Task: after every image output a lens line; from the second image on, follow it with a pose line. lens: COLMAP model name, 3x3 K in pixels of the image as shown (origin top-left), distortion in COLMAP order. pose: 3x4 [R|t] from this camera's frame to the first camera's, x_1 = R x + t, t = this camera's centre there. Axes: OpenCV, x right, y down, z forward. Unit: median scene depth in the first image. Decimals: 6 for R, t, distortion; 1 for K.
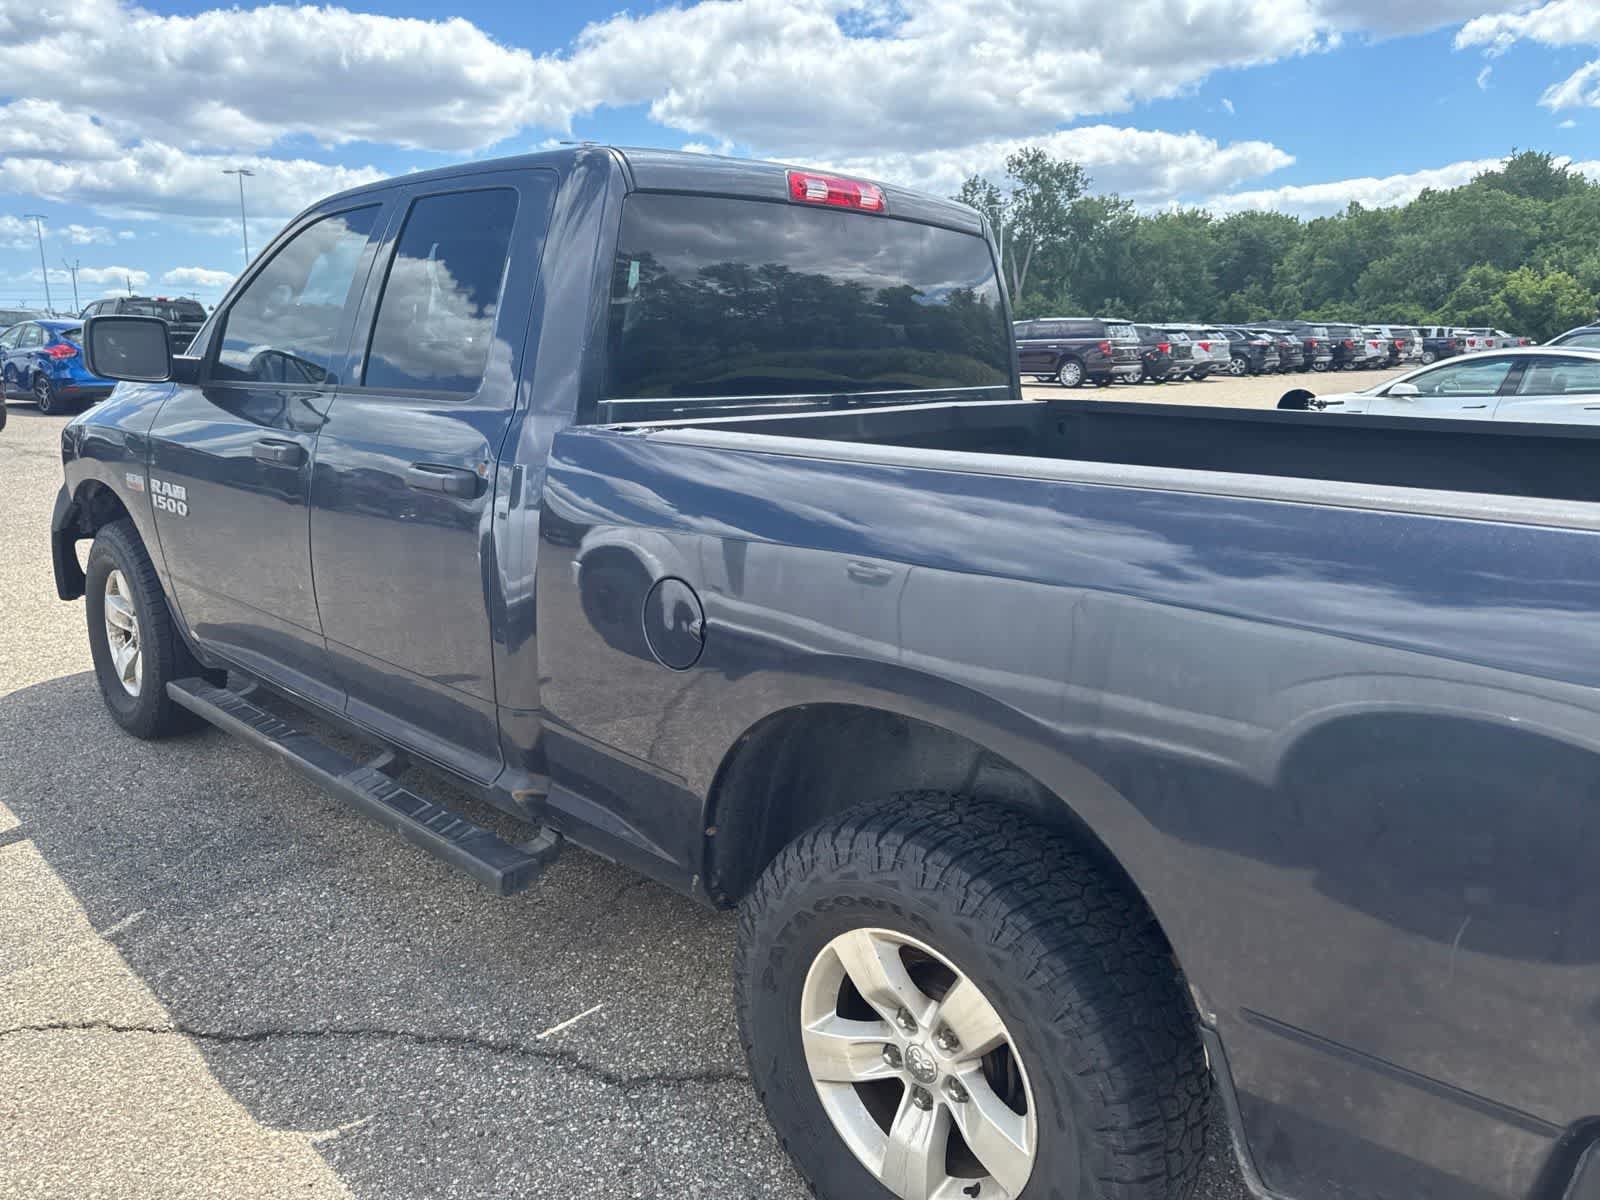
lens RADIAL K [[1084.9, 0, 809.9], [0, 1084.9, 577.0], [0, 0, 1]] dist [0.030952, -0.023618]
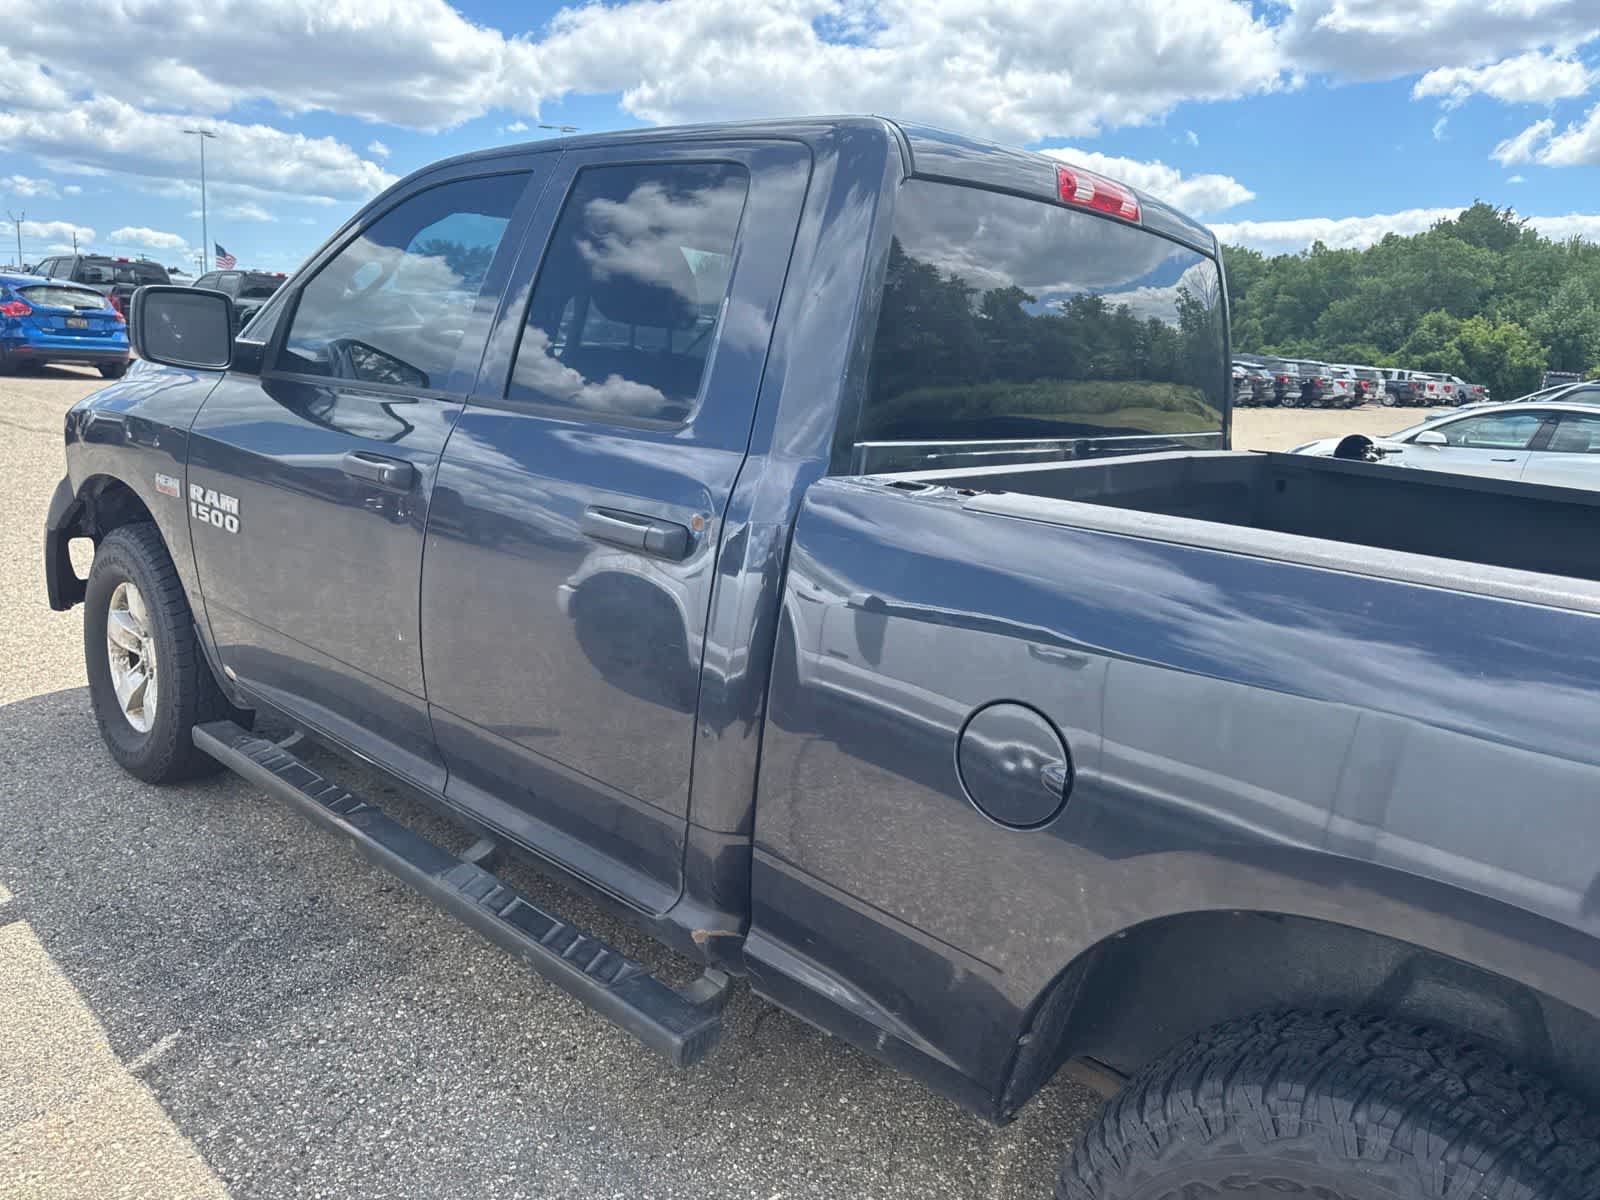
lens RADIAL K [[1084.9, 0, 802.4], [0, 1084.9, 585.1], [0, 0, 1]] dist [0.030952, -0.023618]
pose [[0.997660, 0.053978, 0.041974, -0.182086], [-0.054147, 0.998529, 0.002917, -0.043537], [-0.041754, -0.005183, 0.999114, 0.162475]]
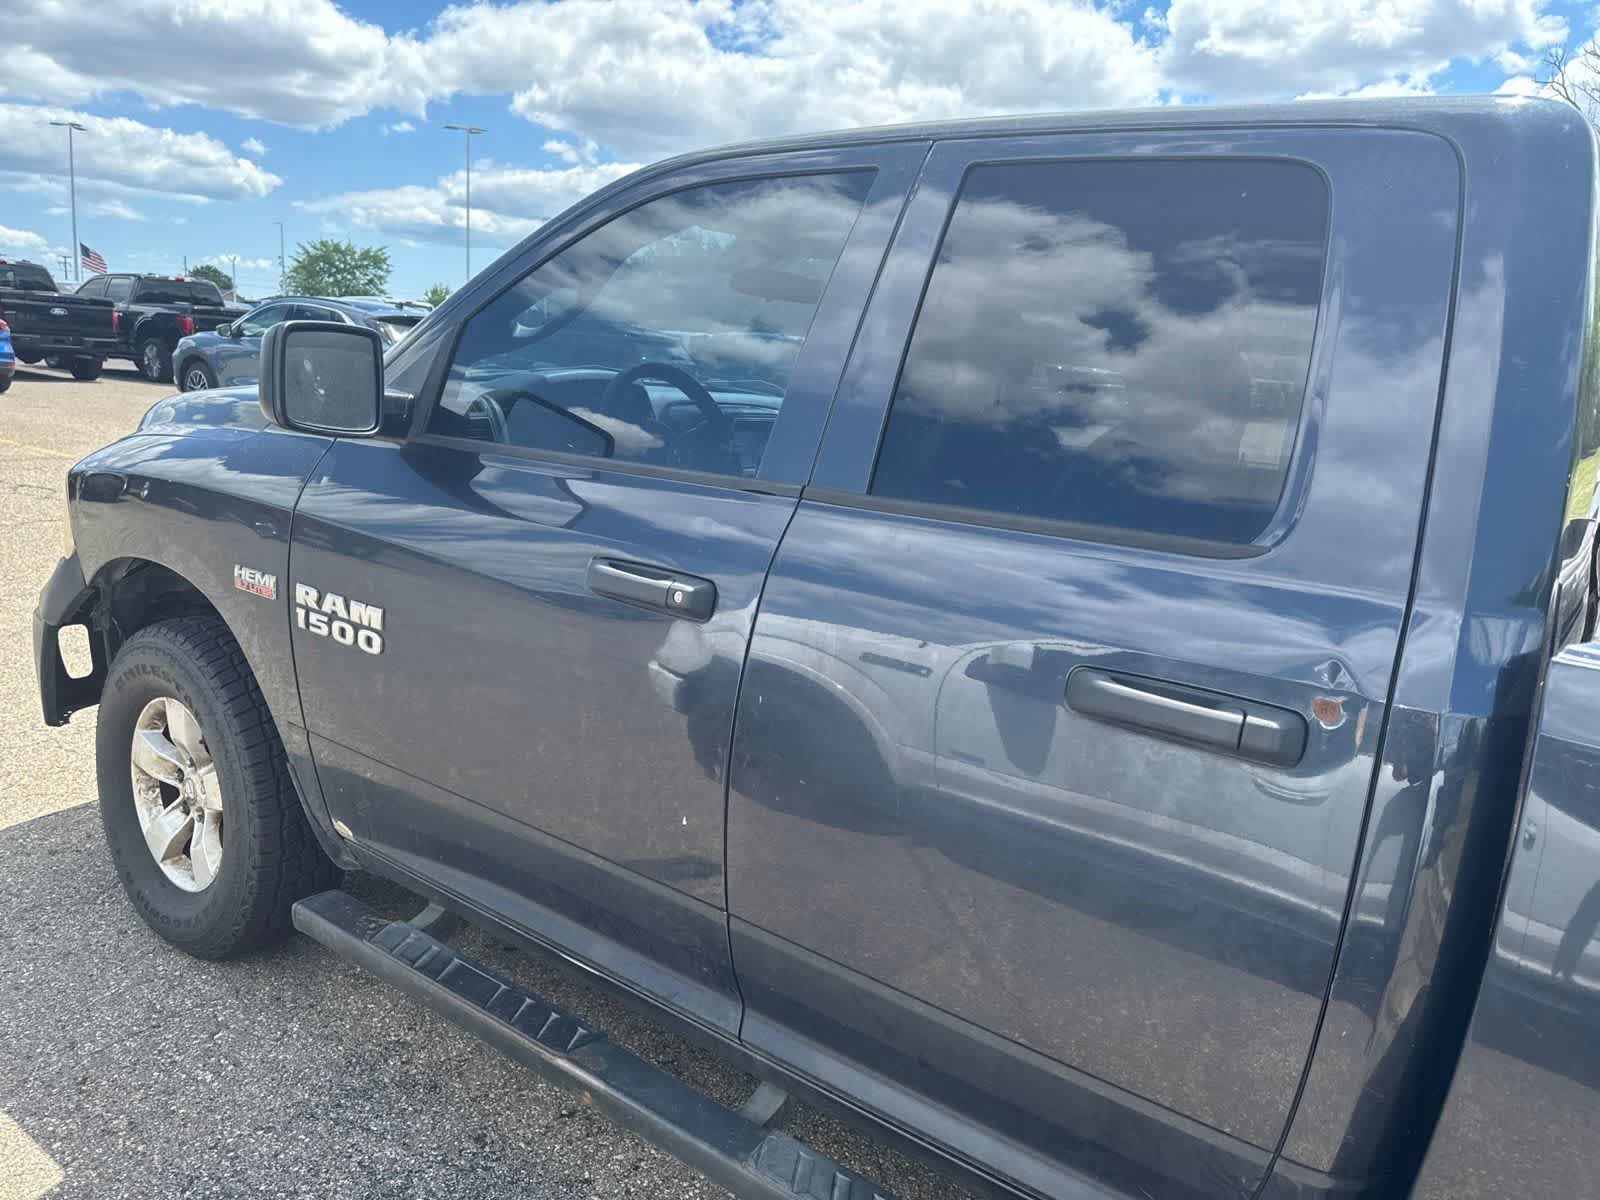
lens RADIAL K [[1084.9, 0, 807.0], [0, 1084.9, 593.0], [0, 0, 1]] dist [0.030952, -0.023618]
pose [[0.990232, 0.038765, 0.133929, -0.429141], [-0.038875, 0.999242, -0.001794, -0.101084], [-0.133897, -0.003430, 0.990989, 0.379569]]
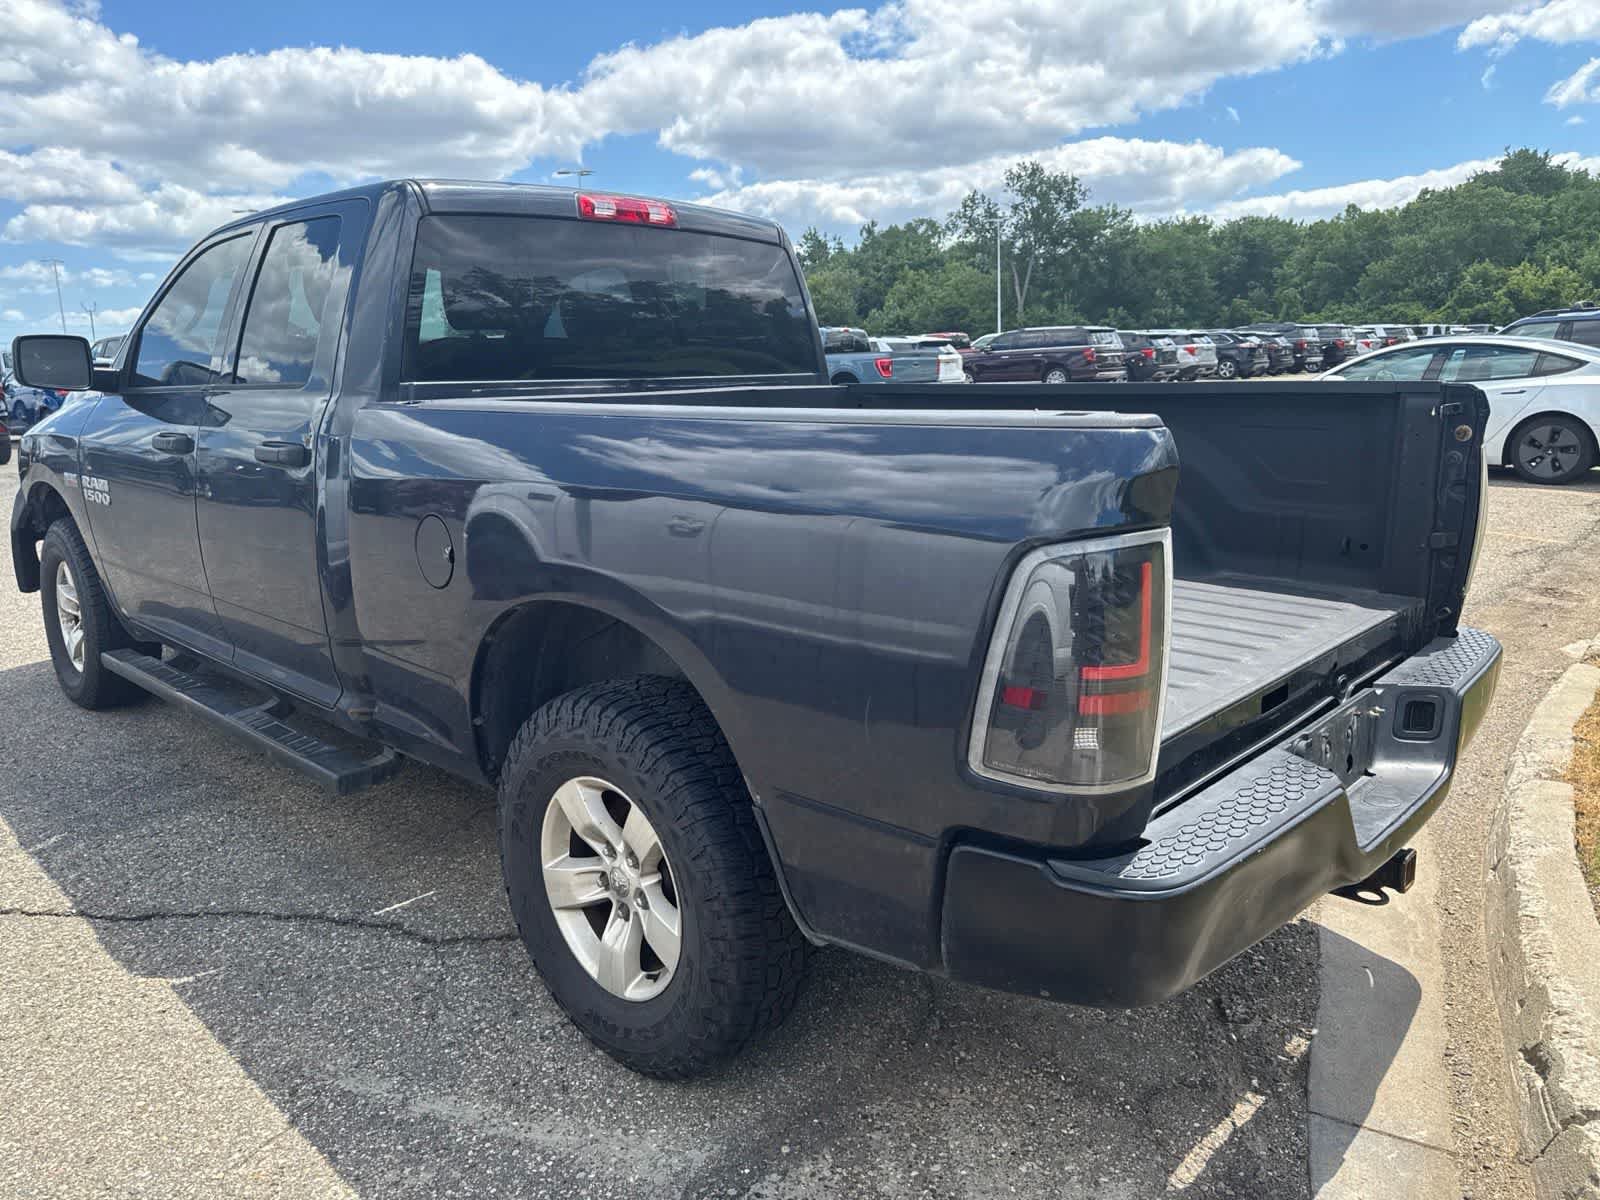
lens RADIAL K [[1084.9, 0, 815.7], [0, 1084.9, 568.2], [0, 0, 1]] dist [0.030952, -0.023618]
pose [[0.999499, -0.029293, -0.012025, 0.197712], [0.028994, 0.999283, -0.024337, 0.063116], [0.012729, 0.023976, 0.999631, -0.157094]]
